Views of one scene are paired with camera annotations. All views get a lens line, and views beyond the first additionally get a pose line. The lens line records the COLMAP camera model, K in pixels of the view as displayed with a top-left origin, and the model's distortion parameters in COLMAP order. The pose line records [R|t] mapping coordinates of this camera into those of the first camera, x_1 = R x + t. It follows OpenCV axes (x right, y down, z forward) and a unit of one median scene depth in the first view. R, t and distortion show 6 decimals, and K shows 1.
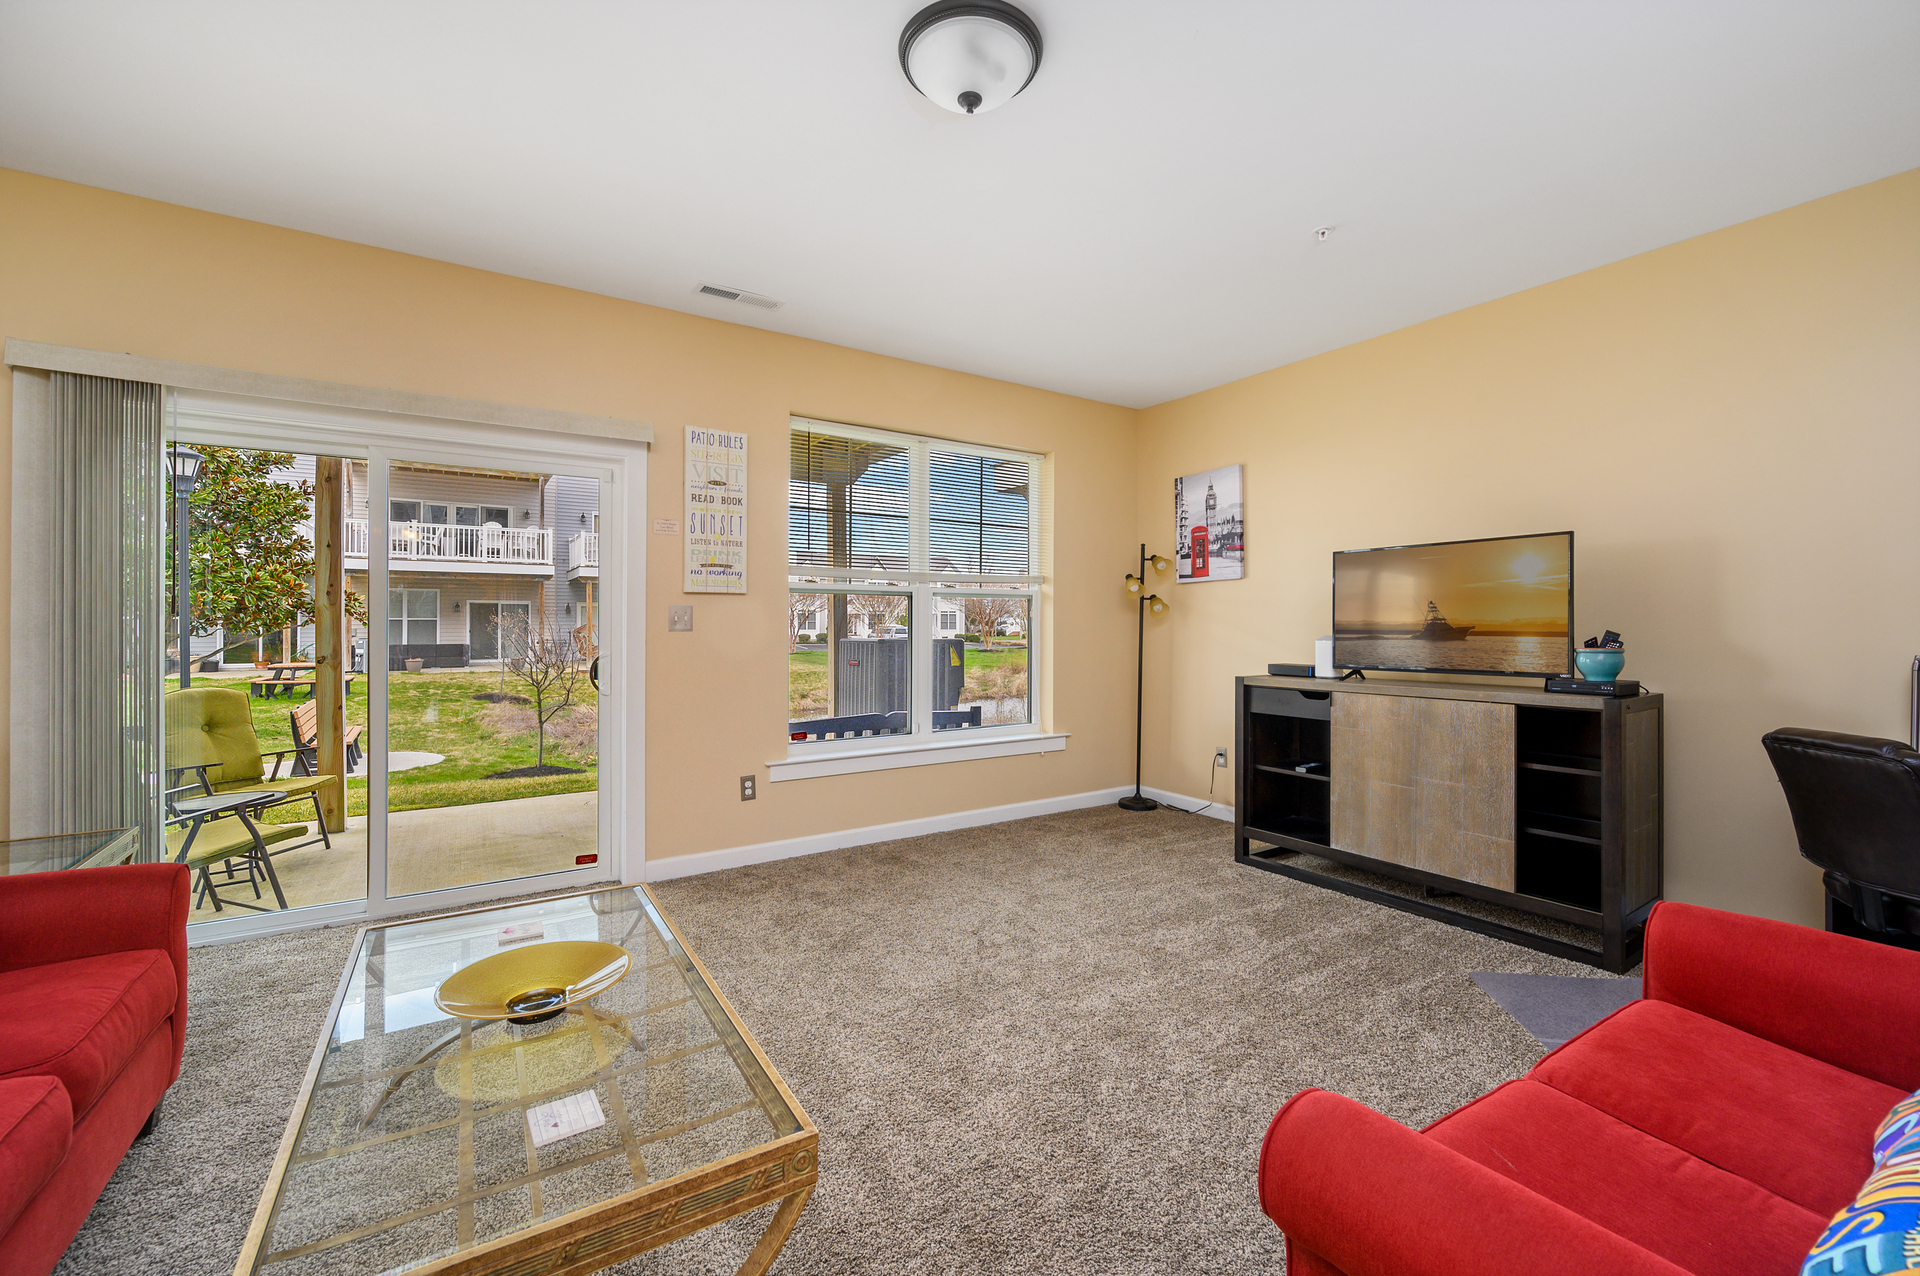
lens RADIAL K [[769.9, 0, 960.4], [0, 769.9, 625.9], [0, 0, 1]] dist [-0.002134, -0.000187]
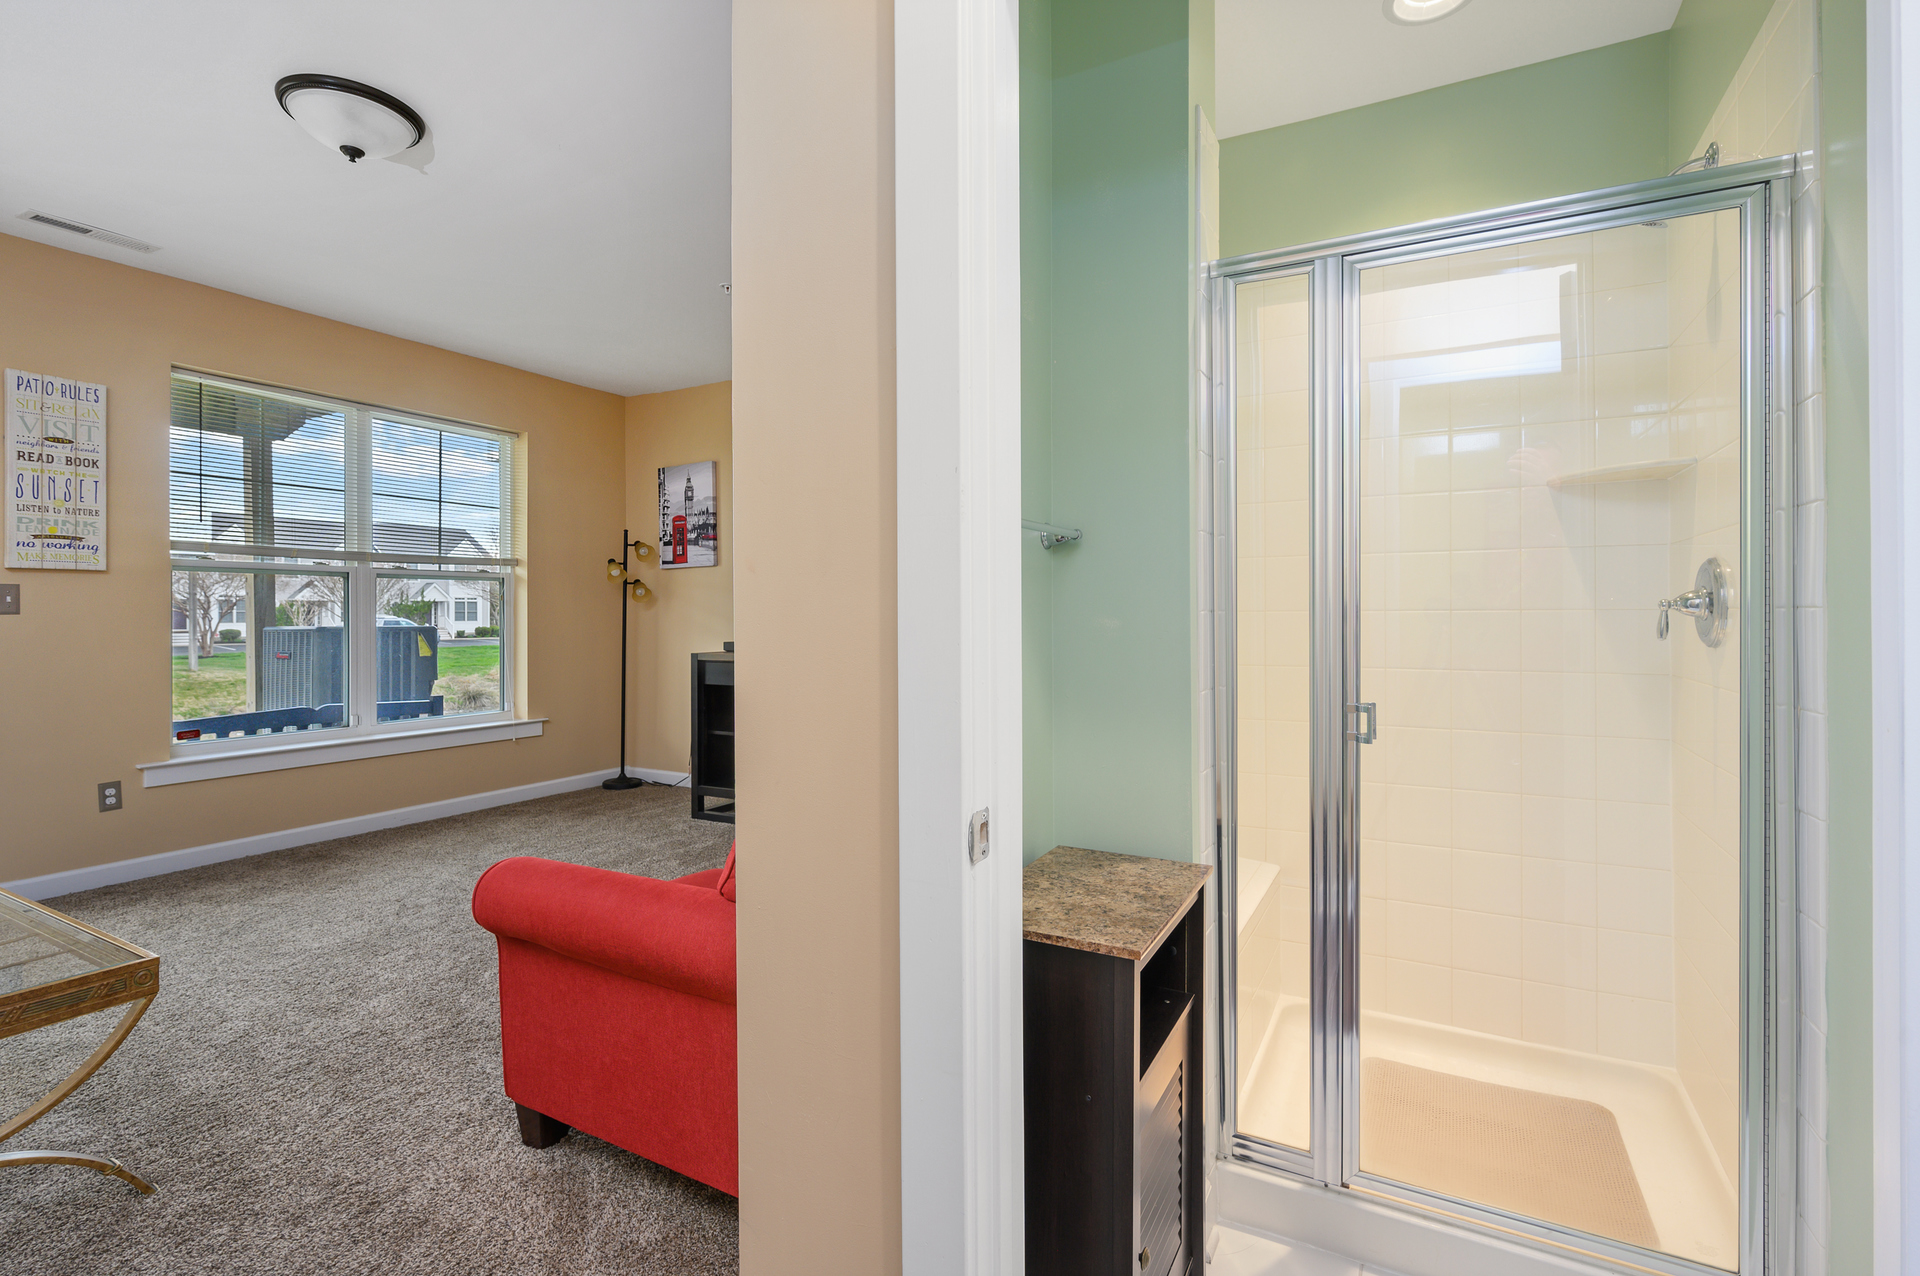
lens RADIAL K [[876.8, 0, 962.9], [0, 876.8, 617.3], [0, 0, 1]] dist [-0.007107, 0.002271]
pose [[0.879518, -0.005120, 0.475838, 0.078985], [0.004455, 0.999987, 0.002525, 0.009514], [-0.475845, -0.000101, 0.879529, -0.247501]]
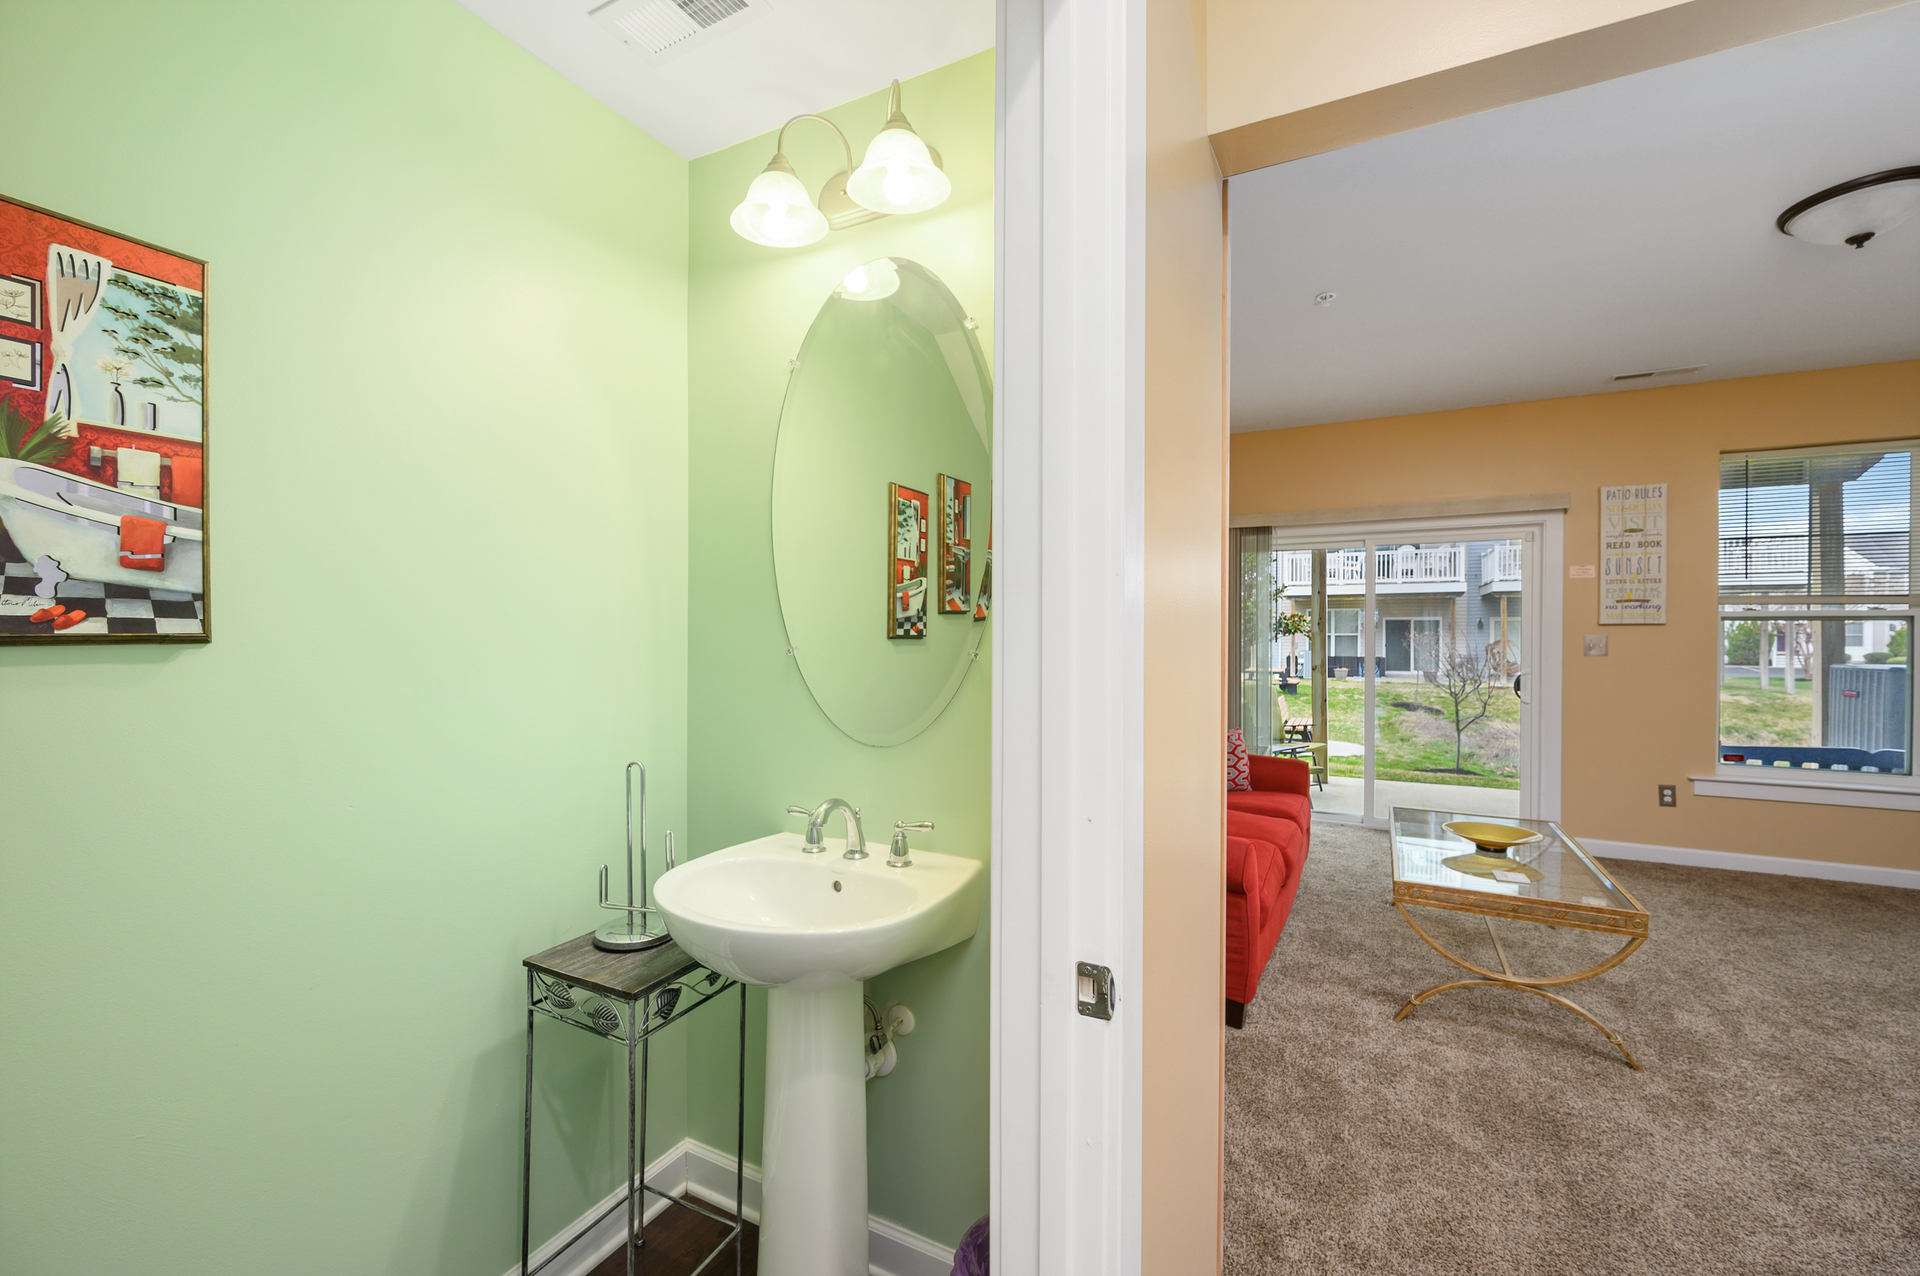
lens RADIAL K [[769.9, 0, 970.5], [0, 769.9, 640.1], [0, 0, 1]] dist [-0.002134, -0.000187]
pose [[0.494647, 0.003412, -0.869087, 0.155727], [-0.001576, 0.999994, 0.003029, -0.015332], [0.869093, -0.000128, 0.494649, -0.352115]]
